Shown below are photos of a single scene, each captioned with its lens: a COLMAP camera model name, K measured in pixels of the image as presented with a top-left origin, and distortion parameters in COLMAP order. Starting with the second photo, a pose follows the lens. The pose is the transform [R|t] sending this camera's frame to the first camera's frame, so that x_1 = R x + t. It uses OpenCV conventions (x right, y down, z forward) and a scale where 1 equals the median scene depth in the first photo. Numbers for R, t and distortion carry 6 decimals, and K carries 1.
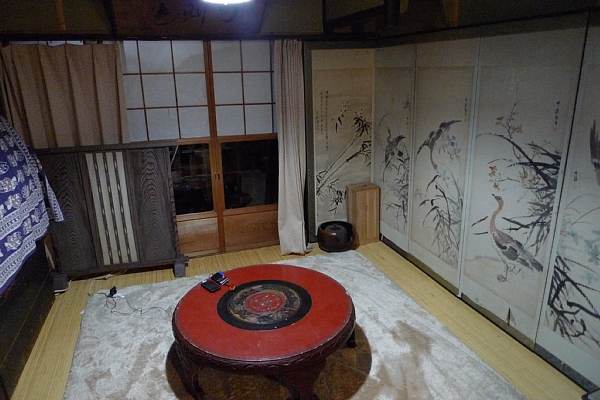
lens RADIAL K [[419.2, 0, 301.2], [0, 419.2, 196.3], [0, 0, 1]] dist [-0.031425, -0.002947]
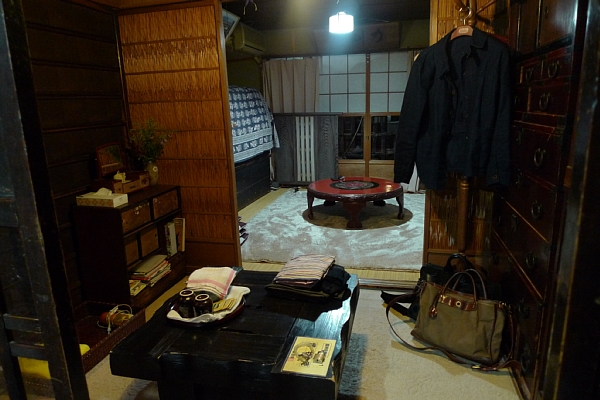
lens RADIAL K [[419.2, 0, 301.1], [0, 419.2, 201.4], [0, 0, 1]] dist [-0.031425, -0.002947]
pose [[0.836831, 0.119774, -0.534198, 0.536954], [-0.147571, 0.989006, -0.009425, 0.280380], [0.527196, 0.086720, 0.845307, -0.531624]]
